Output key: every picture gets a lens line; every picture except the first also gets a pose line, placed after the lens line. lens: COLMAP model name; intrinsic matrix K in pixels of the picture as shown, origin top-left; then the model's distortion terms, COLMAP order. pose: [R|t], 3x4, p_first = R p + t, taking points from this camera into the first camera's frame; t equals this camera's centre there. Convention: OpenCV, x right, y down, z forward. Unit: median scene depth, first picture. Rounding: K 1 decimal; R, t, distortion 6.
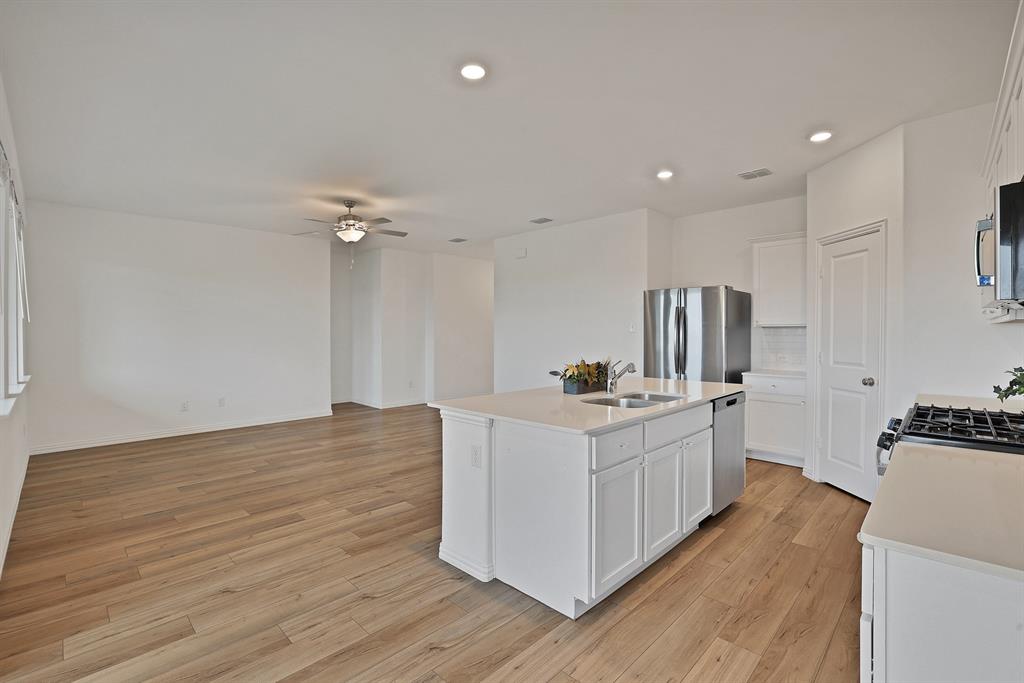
lens RADIAL K [[450.9, 0, 505.2], [0, 450.9, 336.9], [0, 0, 1]] dist [-0.034310, 0.000362]
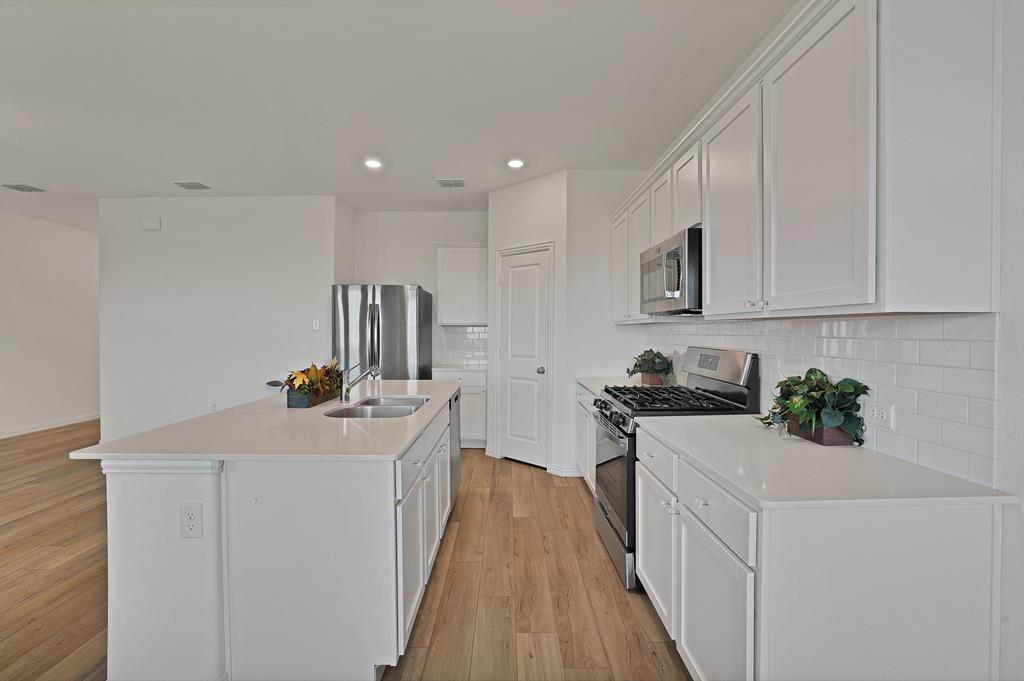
lens RADIAL K [[450.9, 0, 505.2], [0, 450.9, 335.9], [0, 0, 1]] dist [-0.034310, 0.000362]
pose [[0.710463, -0.009018, 0.703677, -0.146558], [0.006694, 0.999959, 0.006056, -0.003989], [-0.703703, 0.000408, 0.710494, 0.174027]]
